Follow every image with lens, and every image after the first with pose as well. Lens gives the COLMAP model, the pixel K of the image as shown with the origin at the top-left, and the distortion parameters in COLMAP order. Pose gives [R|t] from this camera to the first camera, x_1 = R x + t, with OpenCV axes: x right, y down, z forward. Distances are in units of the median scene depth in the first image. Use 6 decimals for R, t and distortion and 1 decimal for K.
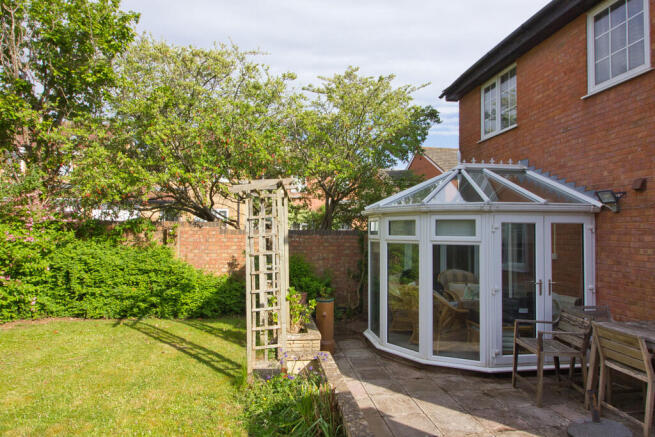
lens RADIAL K [[393.6, 0, 327.5], [0, 393.6, 218.5], [0, 0, 1]] dist [0.037113, 0.000369]
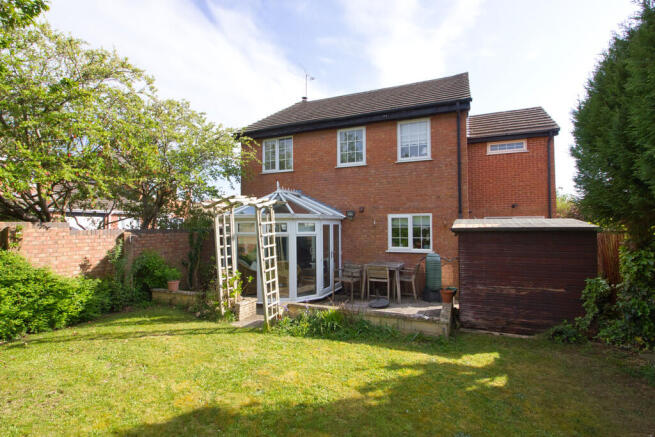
lens RADIAL K [[310.8, 0, 327.5], [0, 310.8, 218.5], [0, 0, 1]] dist [-0.000901, -0.000205]
pose [[0.537507, 0.010848, 0.843189, -0.803183], [-0.021285, 0.999773, 0.000706, -0.020114], [-0.842991, -0.018326, 0.537616, 0.111956]]
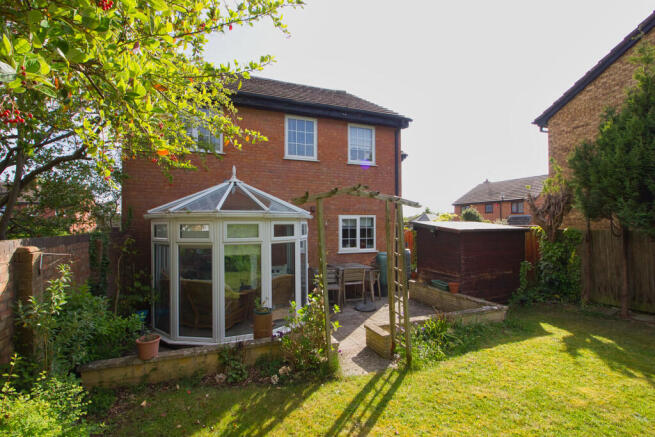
lens RADIAL K [[306.2, 0, 327.5], [0, 306.2, 218.5], [0, 0, 1]] dist [-0.003453, -0.000782]
pose [[-0.220094, -0.002646, 0.975475, -0.783418], [-0.036187, 0.999330, -0.005454, -0.019701], [-0.974807, -0.036500, -0.220042, 1.078530]]
